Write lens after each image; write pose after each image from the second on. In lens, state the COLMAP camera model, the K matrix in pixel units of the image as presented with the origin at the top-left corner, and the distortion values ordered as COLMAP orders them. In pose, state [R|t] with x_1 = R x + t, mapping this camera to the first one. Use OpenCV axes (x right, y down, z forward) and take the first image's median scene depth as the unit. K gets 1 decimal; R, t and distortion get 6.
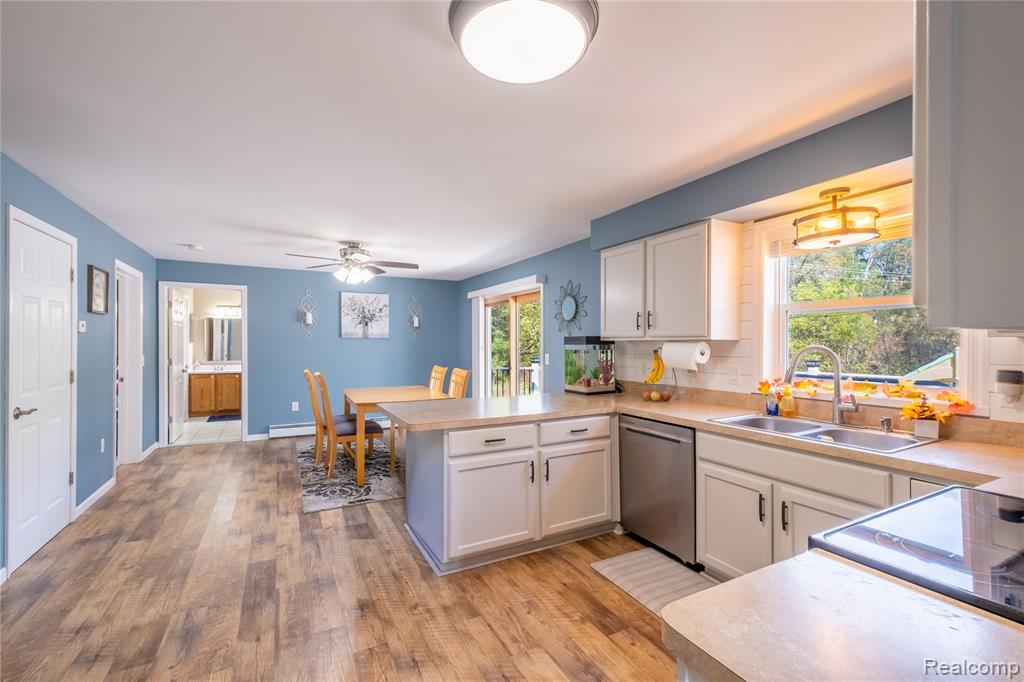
lens RADIAL K [[441.4, 0, 516.3], [0, 441.4, 347.4], [0, 0, 1]] dist [0.000808, 0.000084]
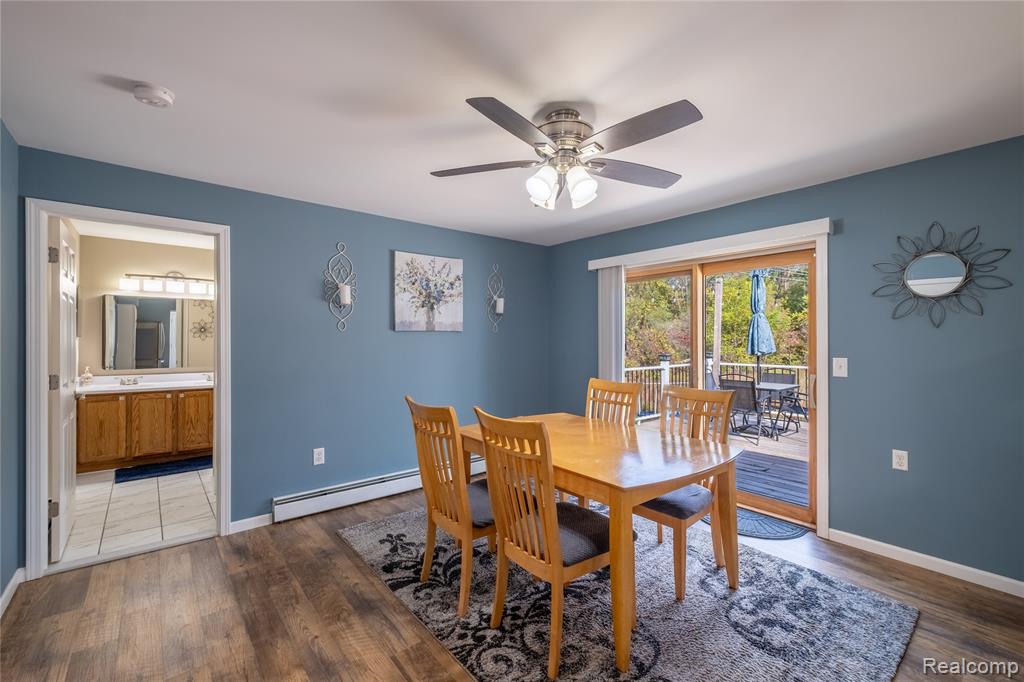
lens RADIAL K [[442.2, 0, 512.0], [0, 442.2, 341.0], [0, 0, 1]] dist [0.003773, 0.000158]
pose [[0.981833, -0.002569, 0.189730, -0.347650], [0.002957, 0.999994, -0.001761, -0.006057], [-0.189724, 0.002290, 0.981835, 0.394176]]
